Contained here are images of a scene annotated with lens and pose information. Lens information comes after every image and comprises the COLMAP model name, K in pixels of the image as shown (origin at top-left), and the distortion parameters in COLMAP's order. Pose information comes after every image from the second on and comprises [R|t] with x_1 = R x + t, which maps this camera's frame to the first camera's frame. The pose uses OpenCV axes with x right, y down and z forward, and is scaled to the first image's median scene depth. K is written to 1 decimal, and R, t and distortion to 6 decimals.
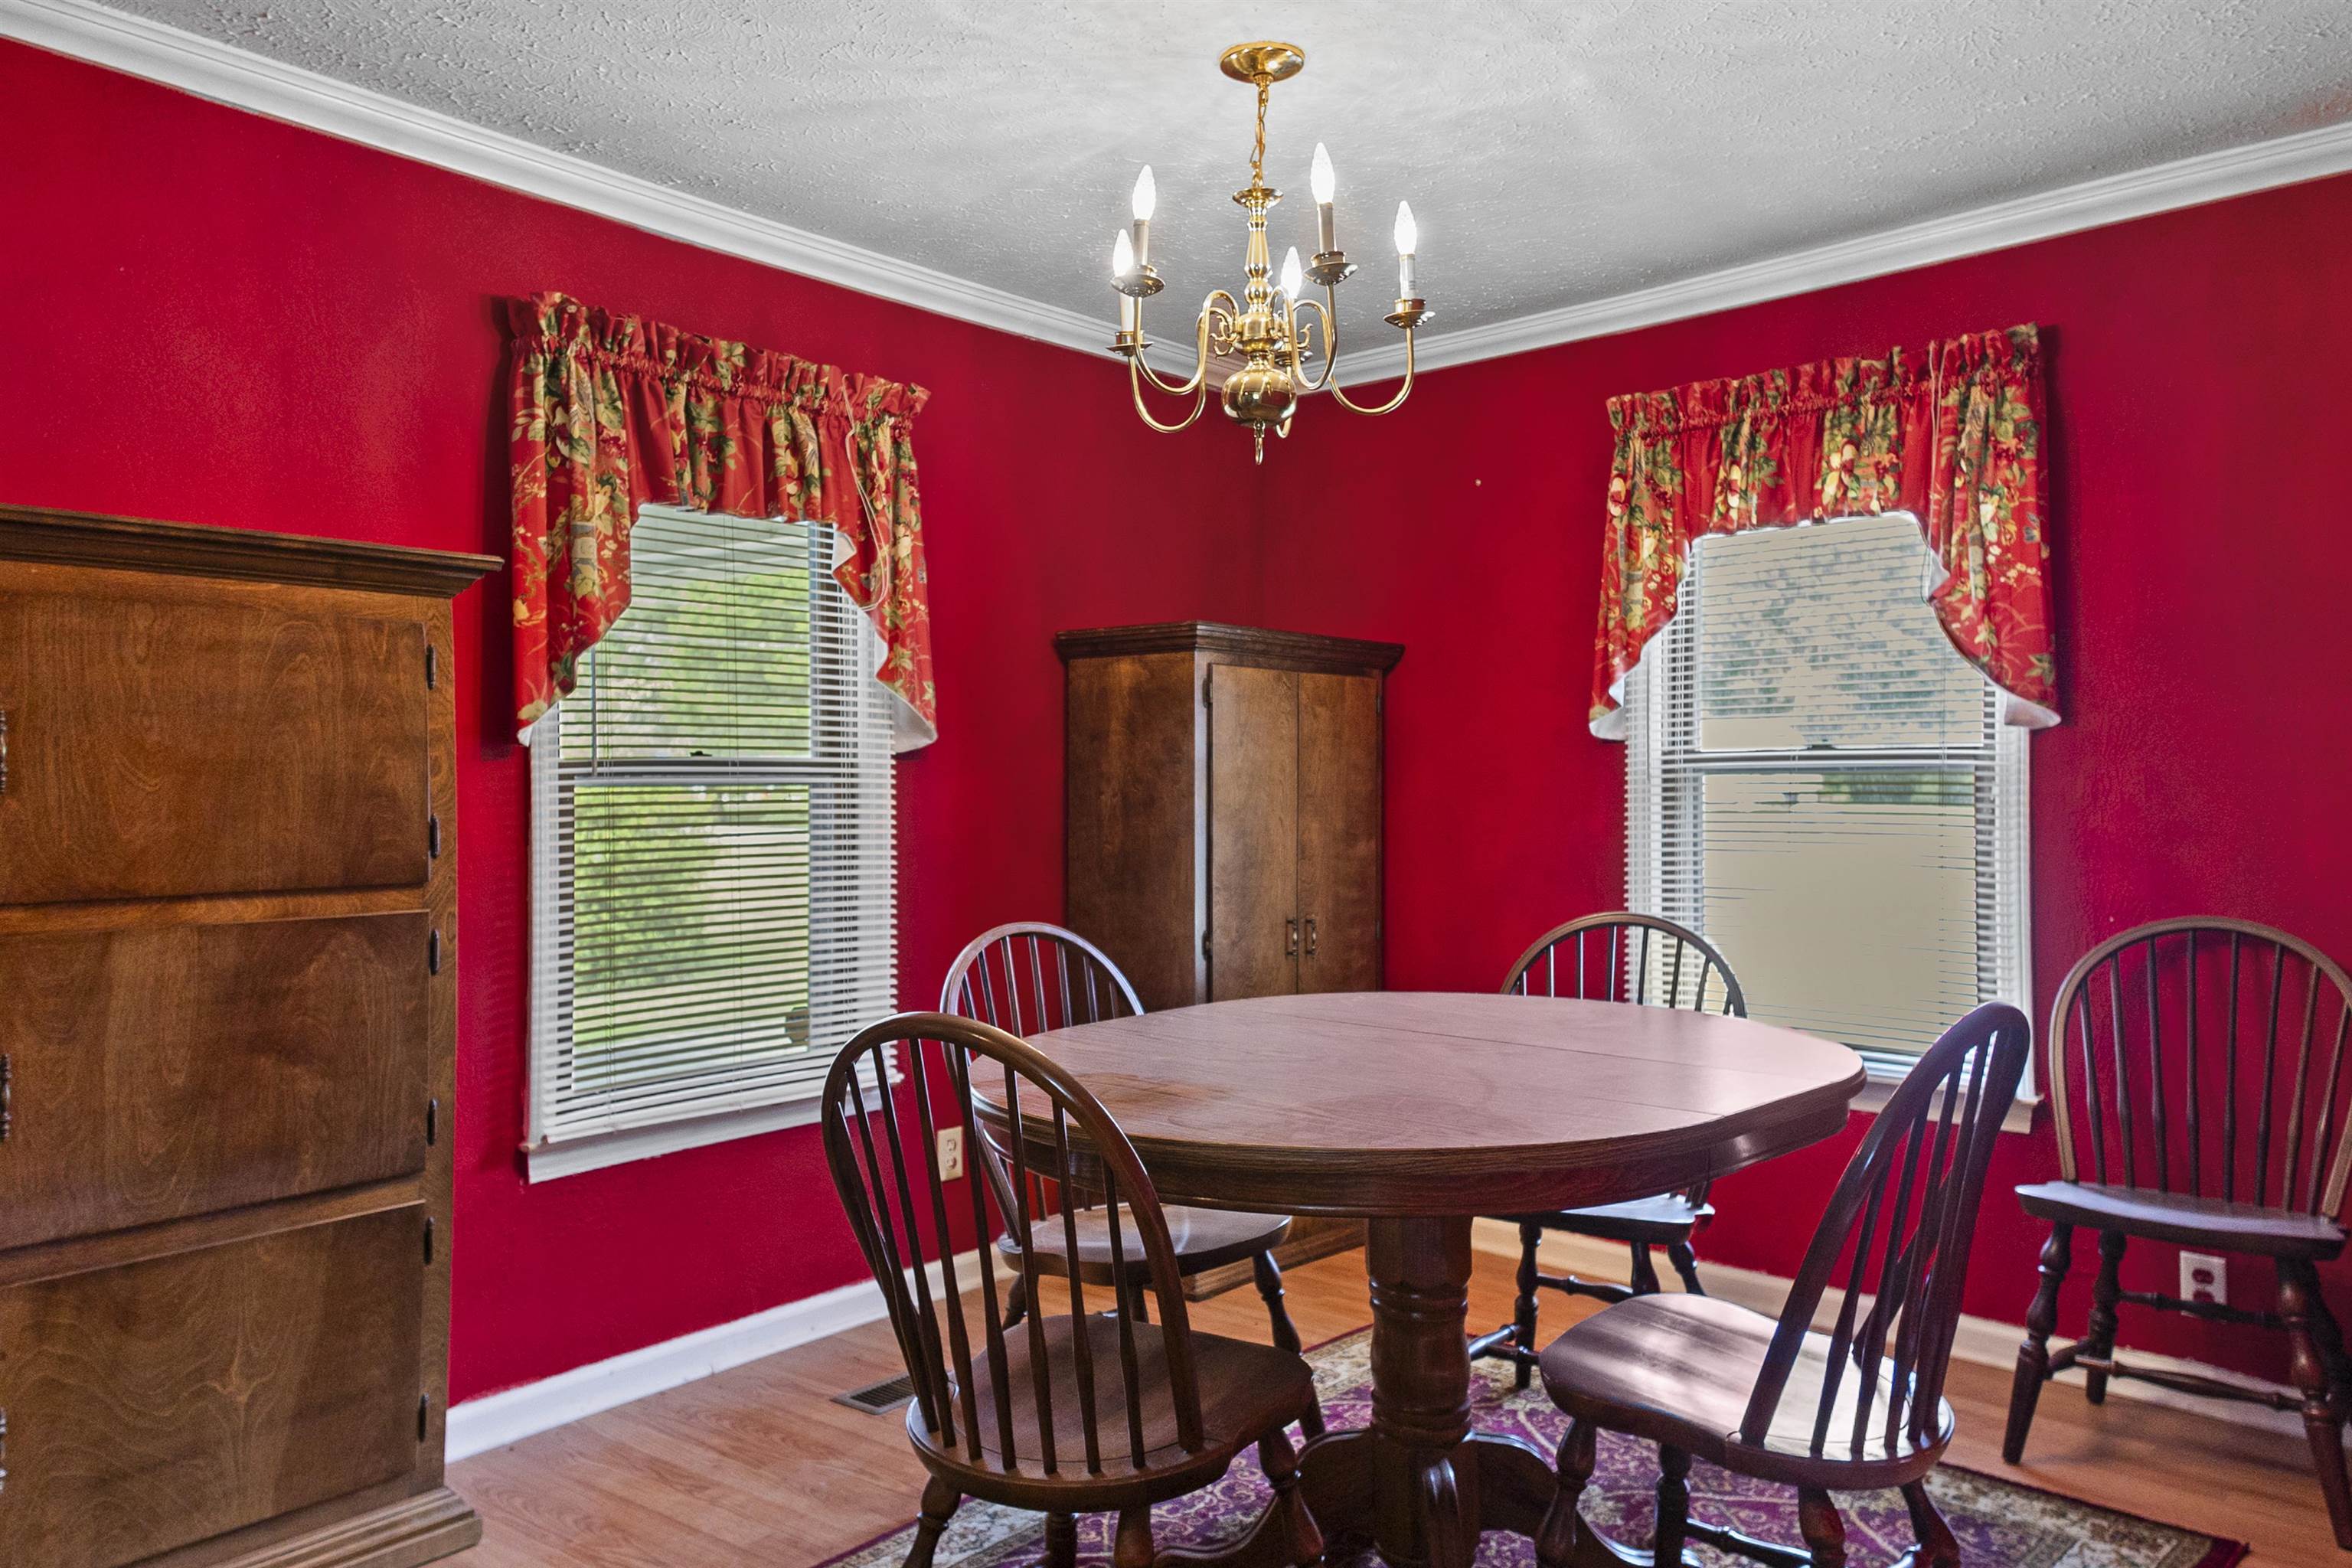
lens RADIAL K [[1615.5, 0, 1170.7], [0, 1615.5, 806.1], [0, 0, 1]] dist [0.211120, -0.065311]
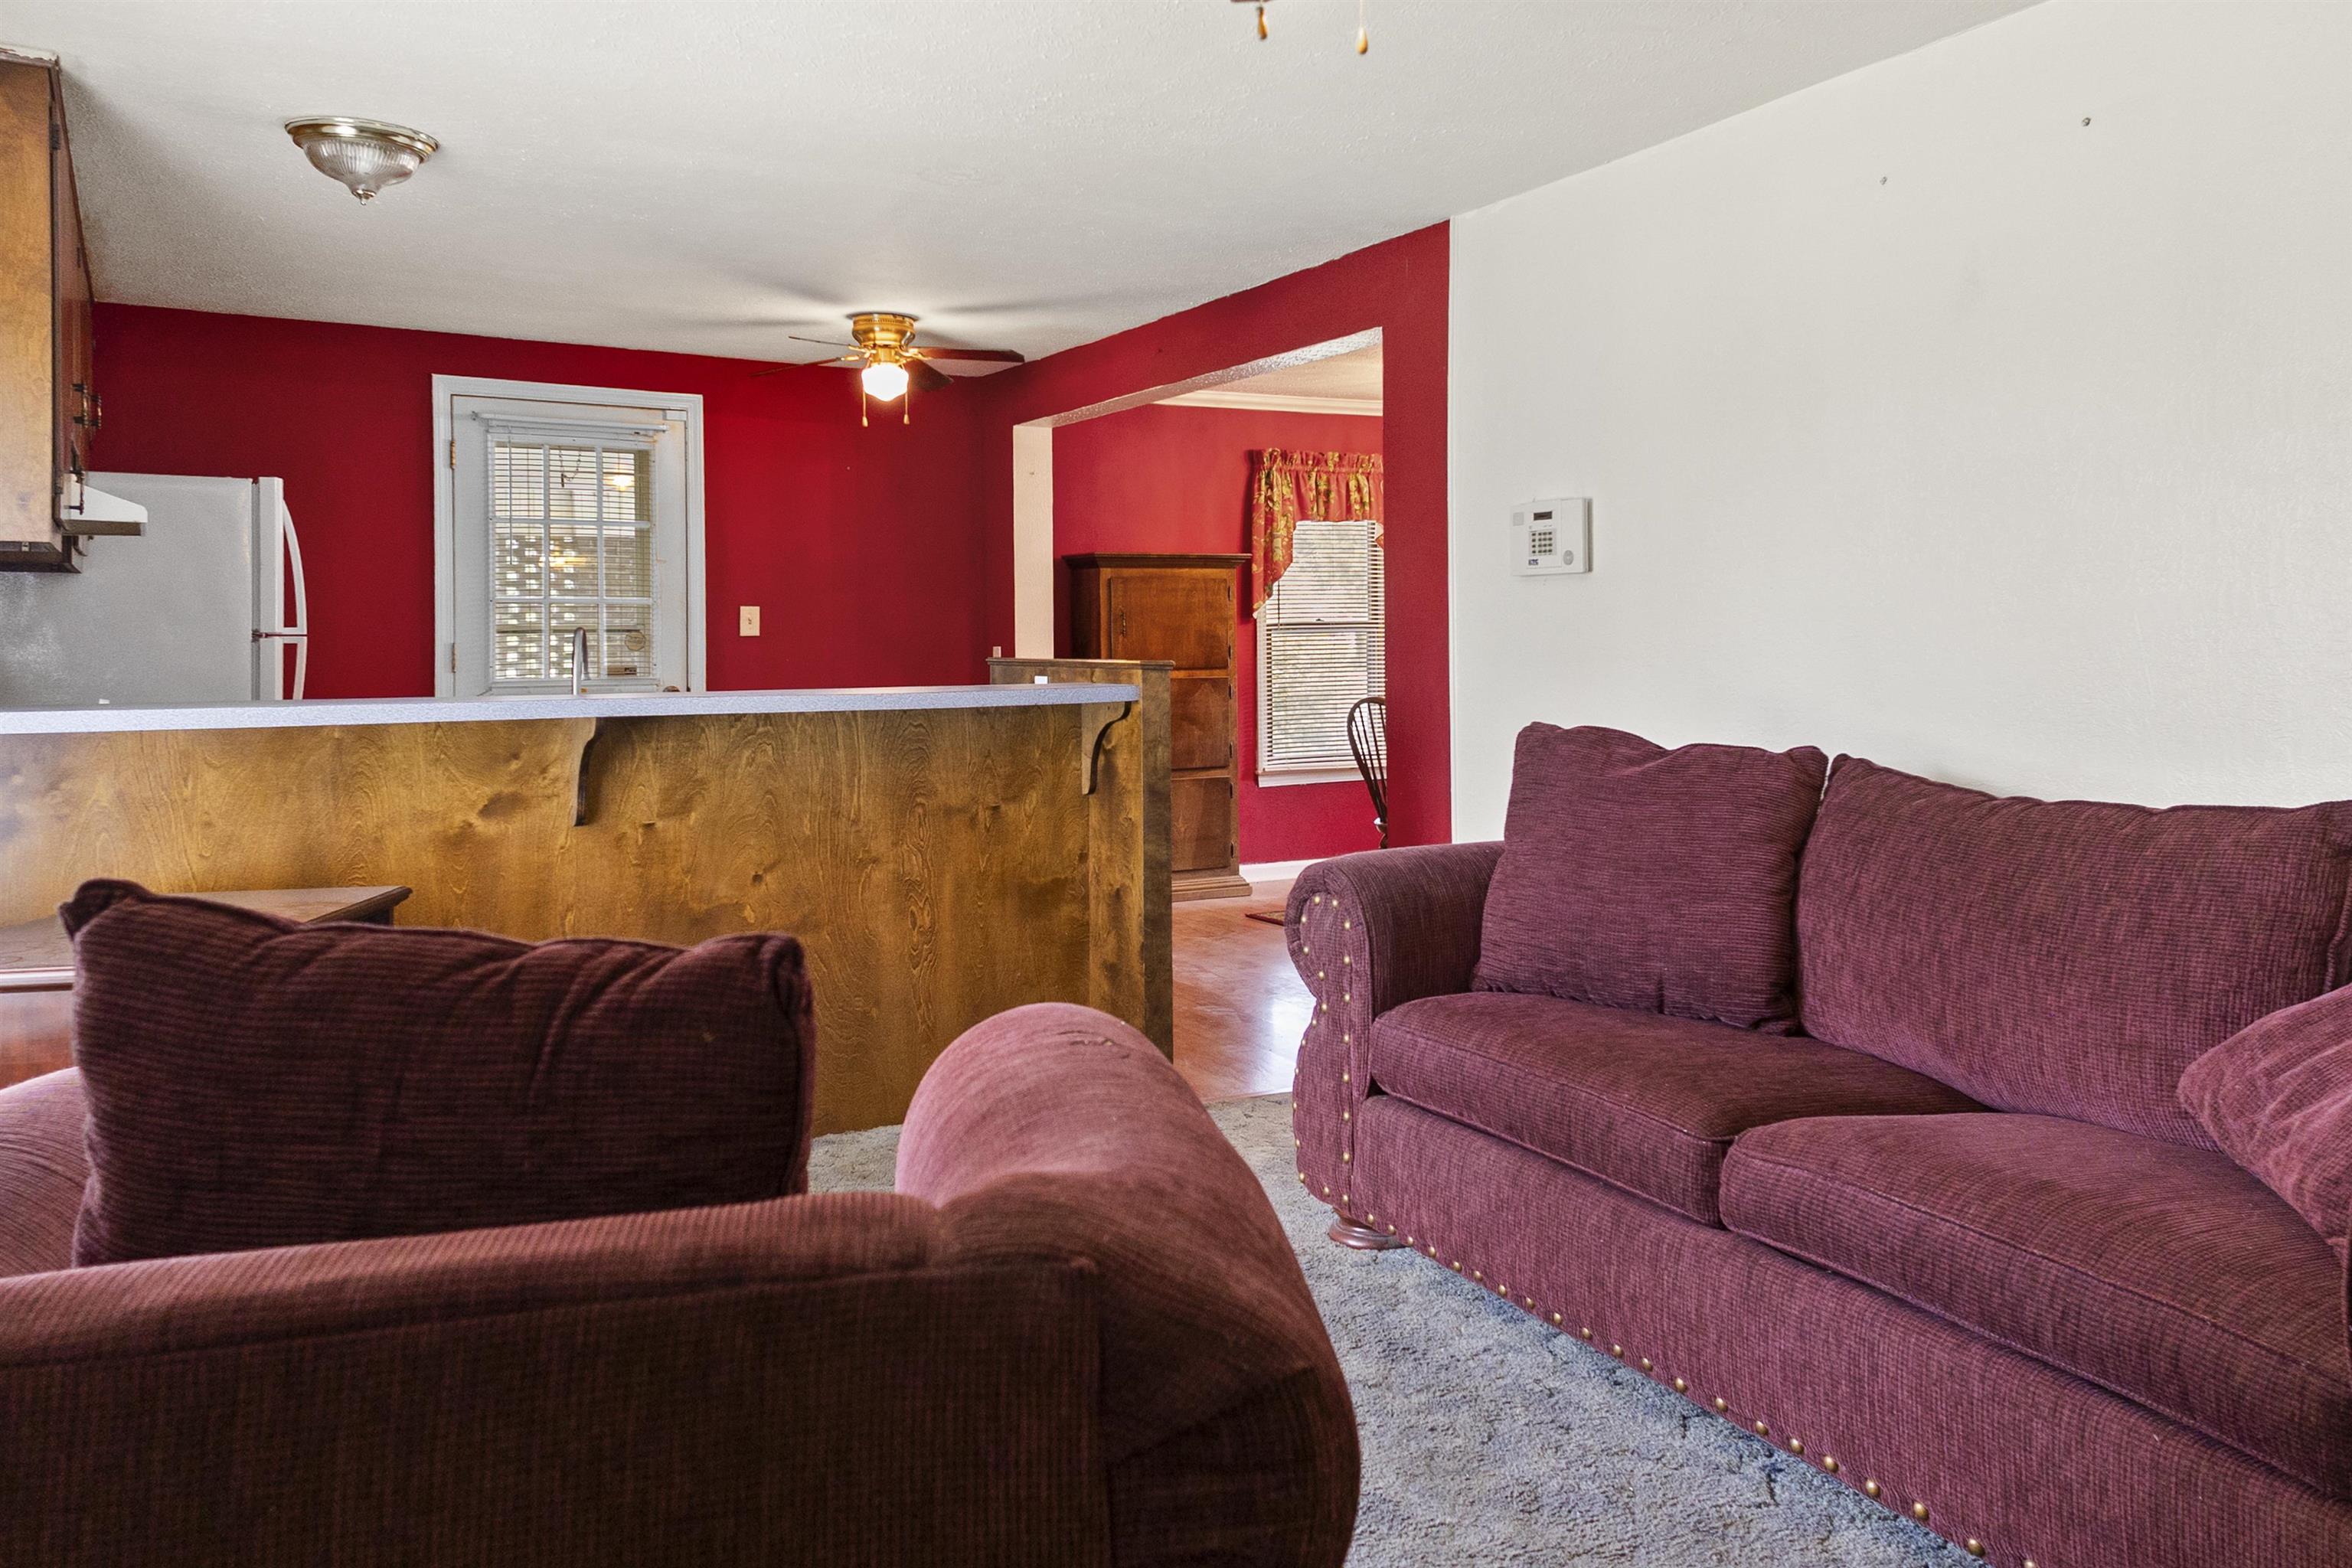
lens RADIAL K [[1790.6, 0, 1169.4], [0, 1790.6, 613.7], [0, 0, 1]] dist [0.414873, -0.281823]
pose [[0.927195, -0.007233, -0.374510, 0.500007], [-0.002147, 0.999695, -0.024622, 0.023781], [0.374574, 0.023634, 0.926896, -1.533013]]
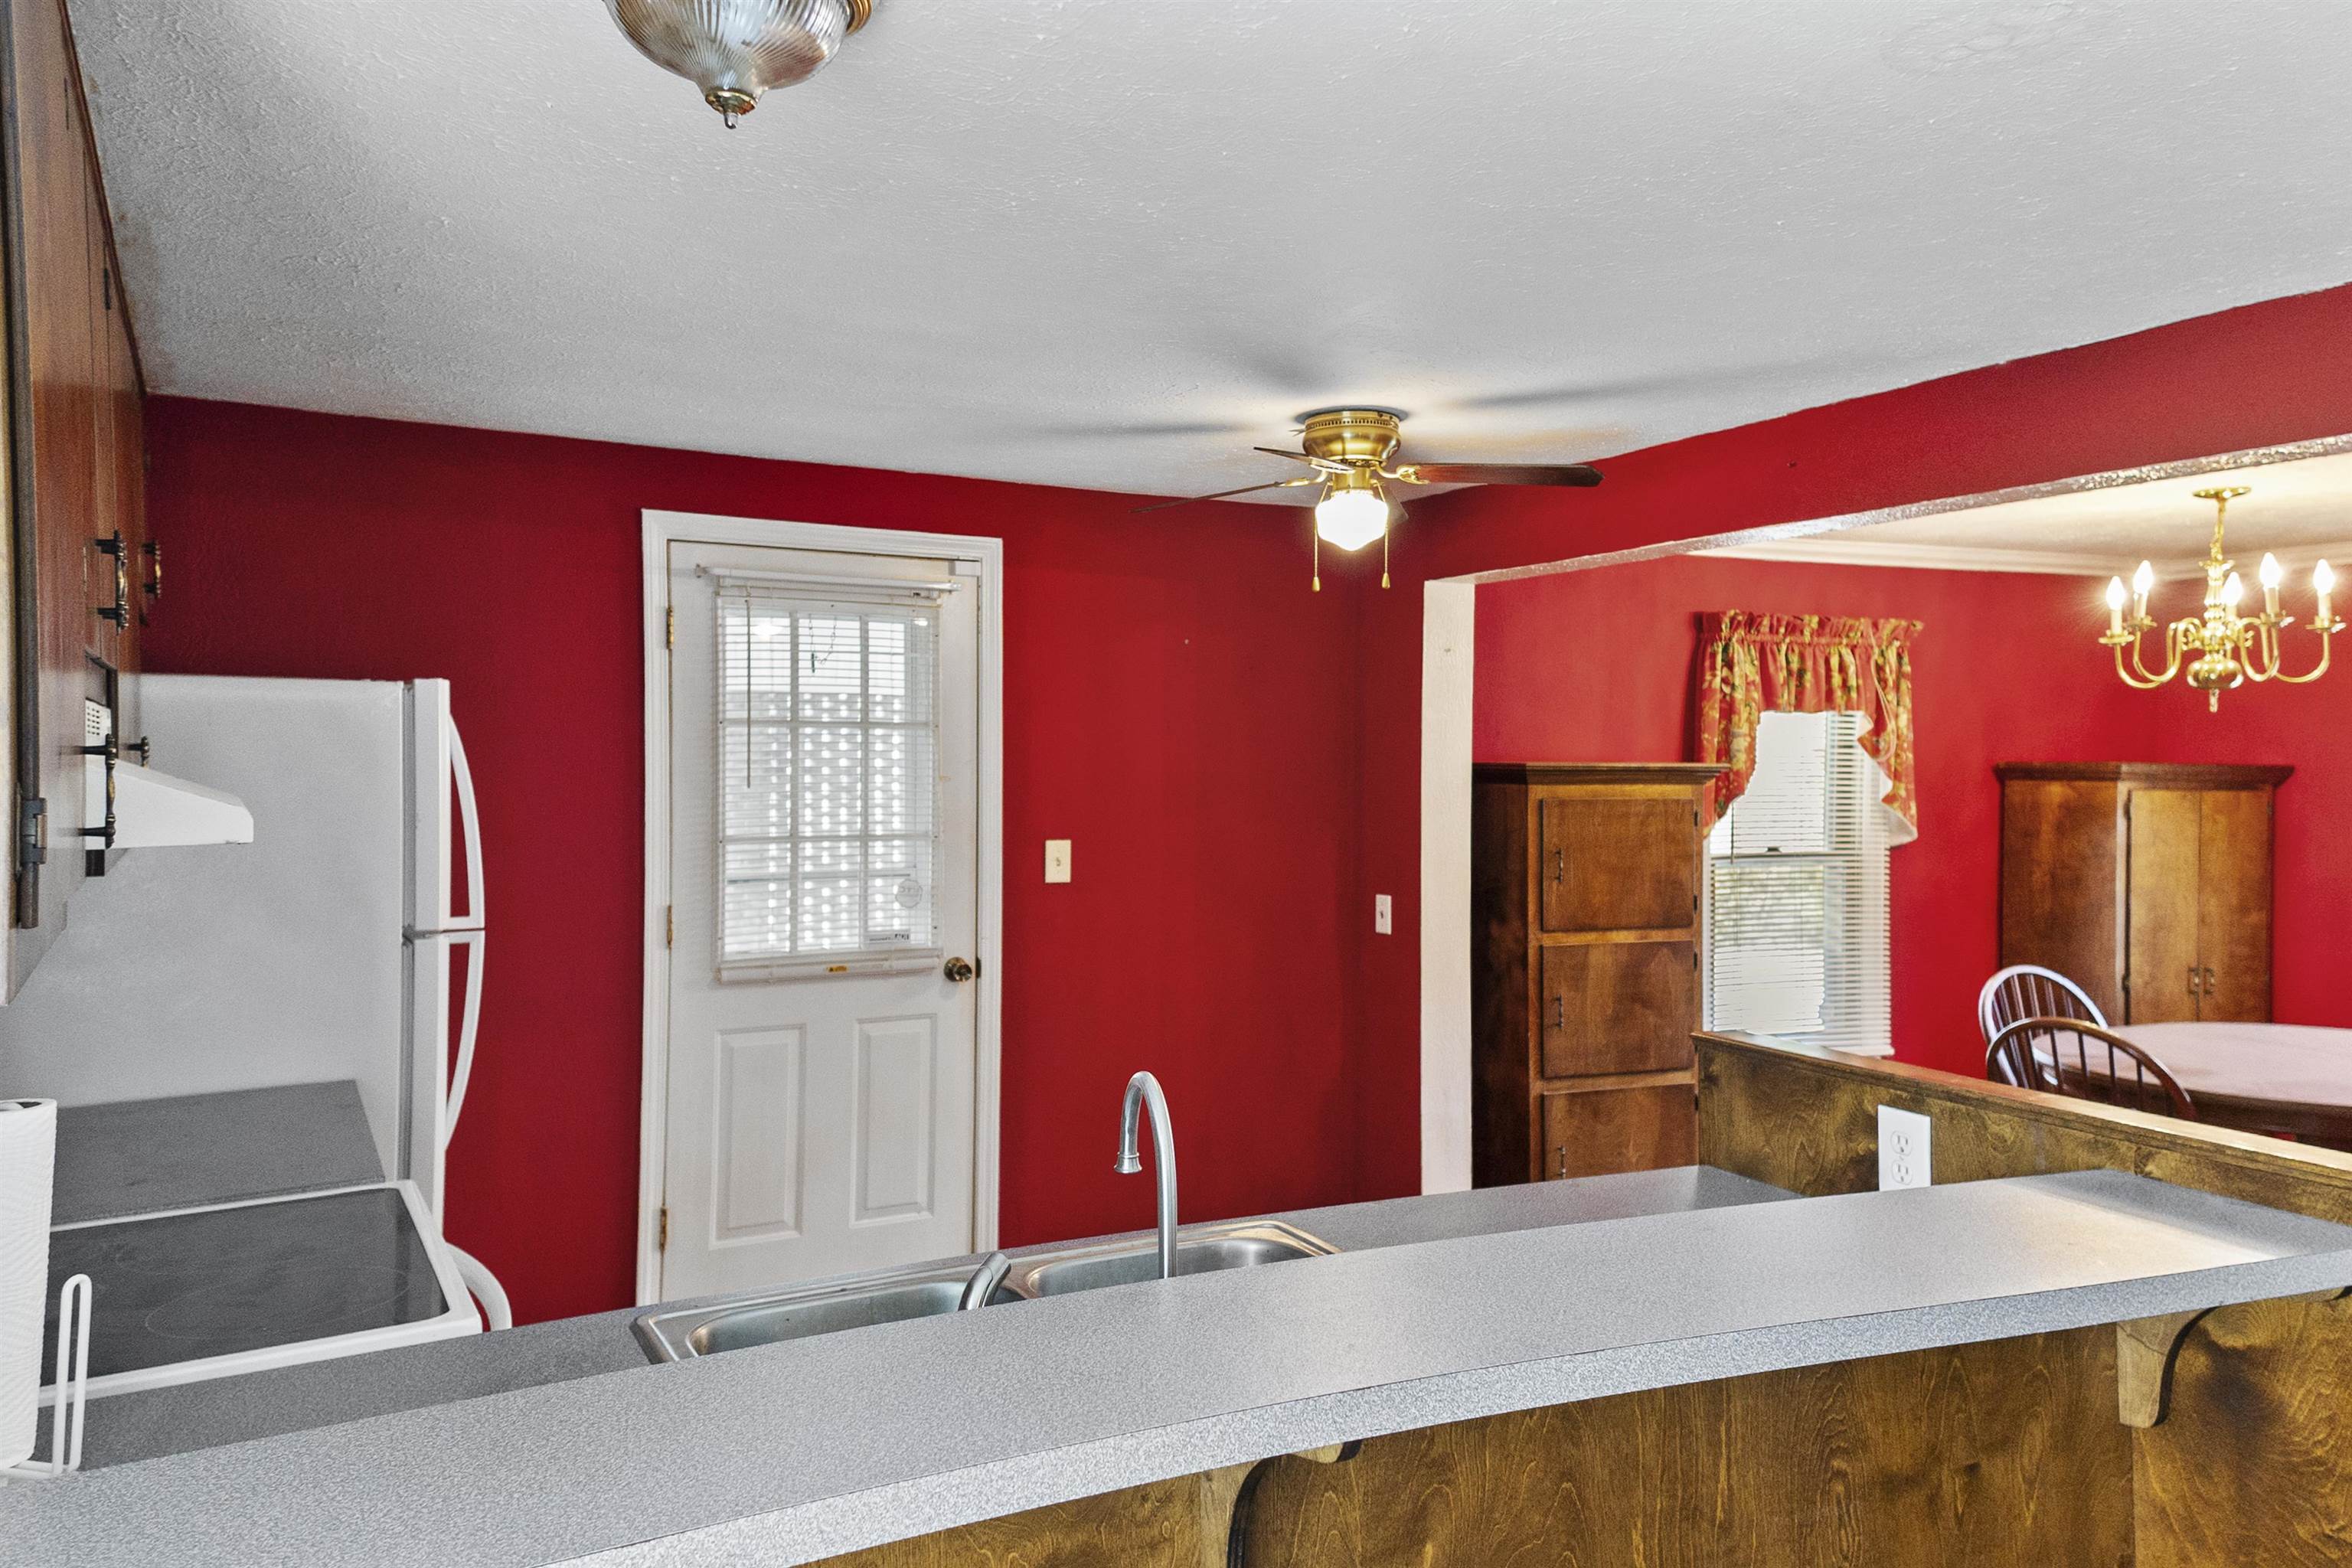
lens RADIAL K [[1693.2, 0, 1176.0], [0, 1693.2, 784.0], [0, 0, 1]] dist [0.233675, -0.072703]
pose [[0.930713, 0.015560, -0.365418, -0.211796], [-0.014912, 0.999878, 0.004597, -0.100895], [0.365445, 0.001170, 0.930832, -0.942985]]
